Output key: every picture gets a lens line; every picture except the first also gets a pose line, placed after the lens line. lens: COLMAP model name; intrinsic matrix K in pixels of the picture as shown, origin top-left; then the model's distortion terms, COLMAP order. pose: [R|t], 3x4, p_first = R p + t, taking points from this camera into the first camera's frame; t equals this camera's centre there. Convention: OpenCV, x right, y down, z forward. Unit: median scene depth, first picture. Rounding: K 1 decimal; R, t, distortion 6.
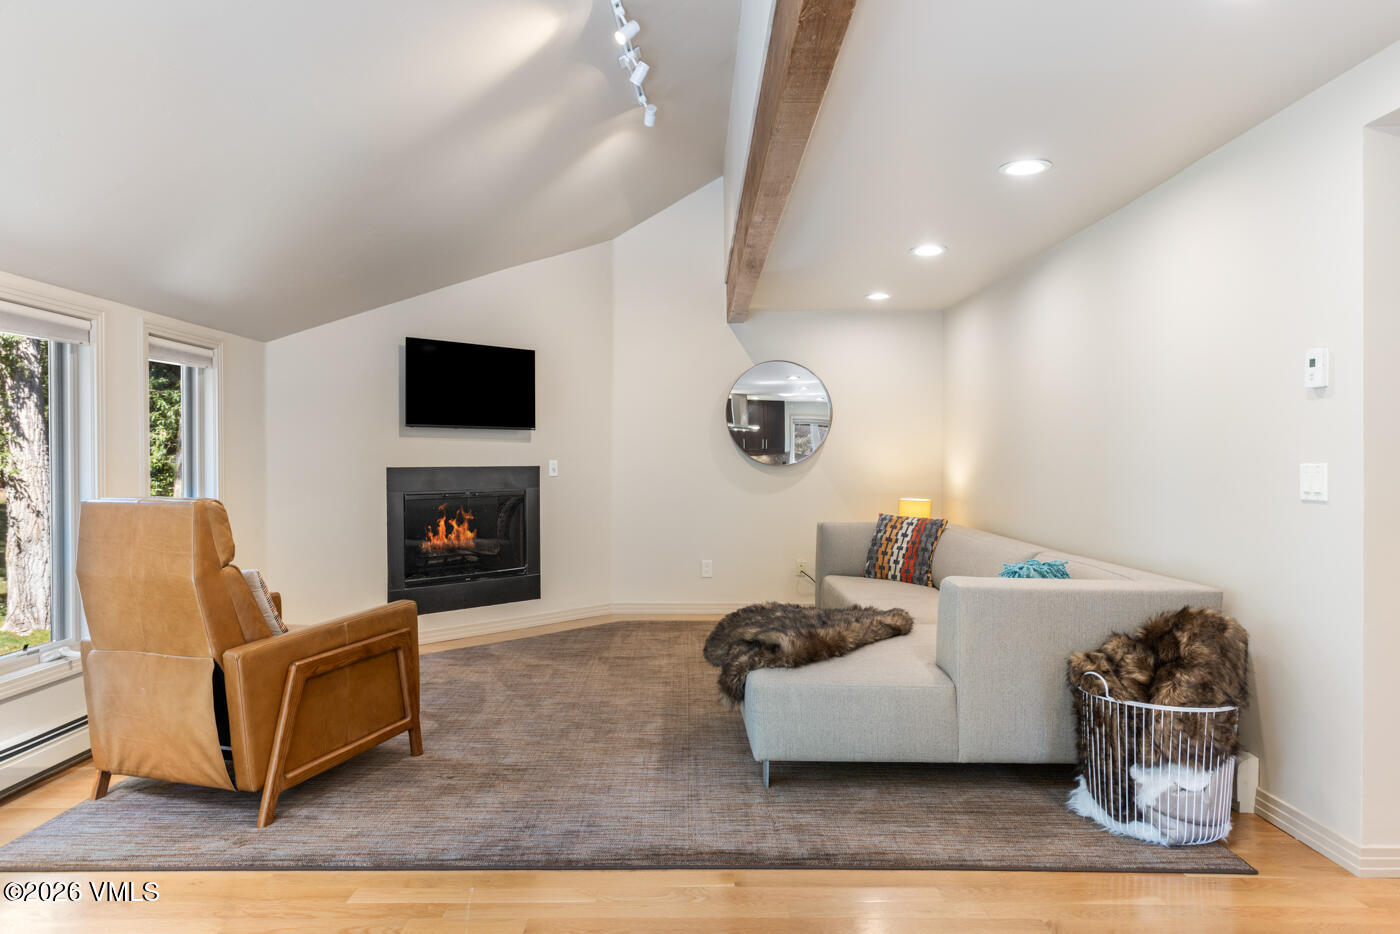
lens RADIAL K [[912.6, 0, 698.3], [0, 912.6, 463.3], [0, 0, 1]] dist [0.000127, 0.000047]
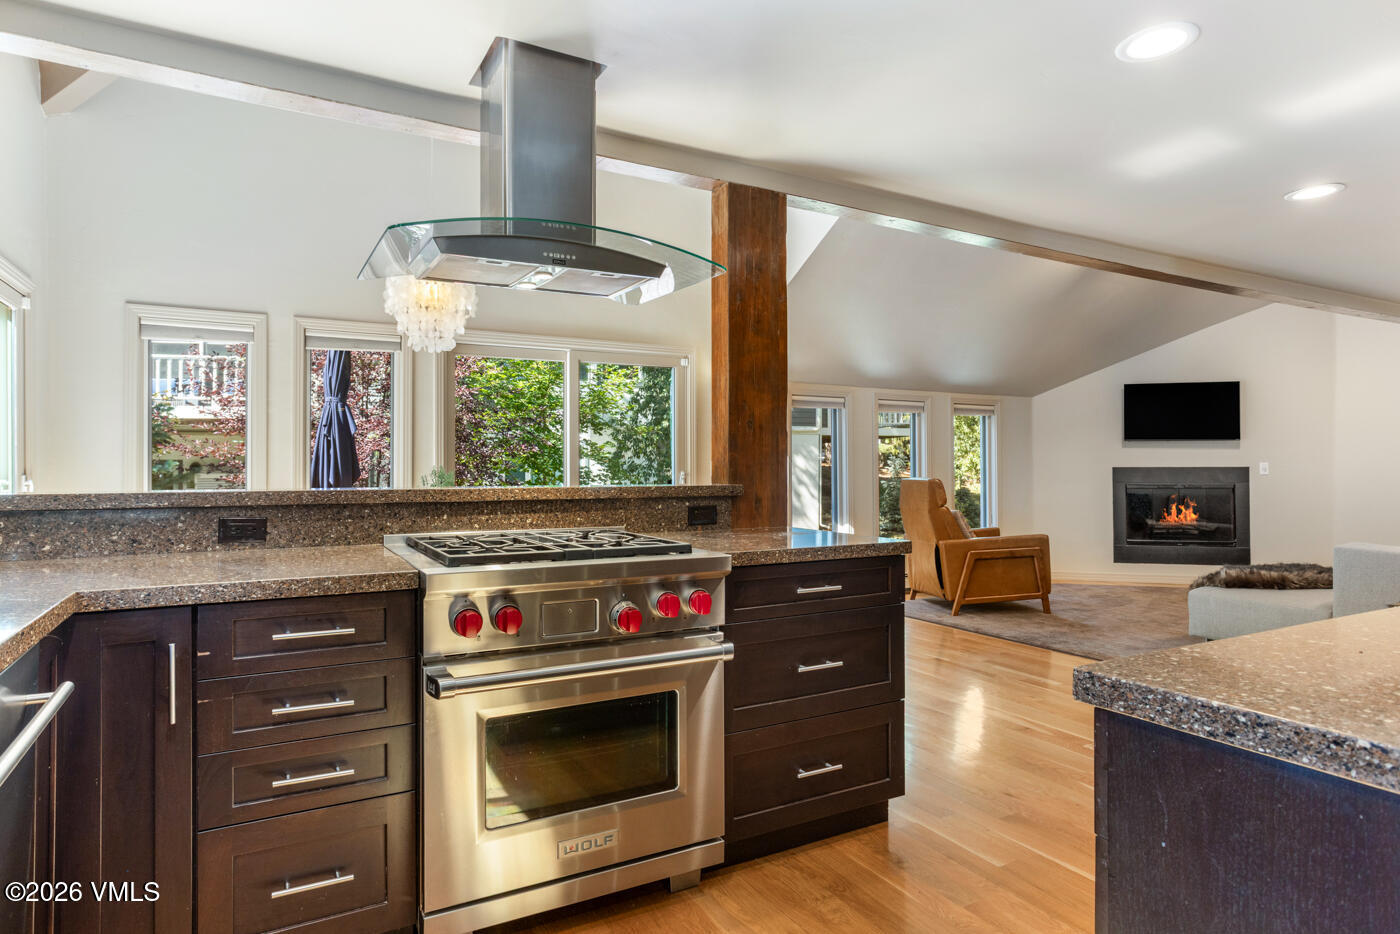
lens RADIAL K [[804.5, 0, 698.4], [0, 804.5, 464.1], [0, 0, 1]] dist [-0.000023, 0.000003]
pose [[0.490677, -0.004286, -0.871331, 0.459927], [-0.001422, 0.999983, -0.005720, 0.006430], [0.871340, 0.004046, 0.490663, -0.272039]]
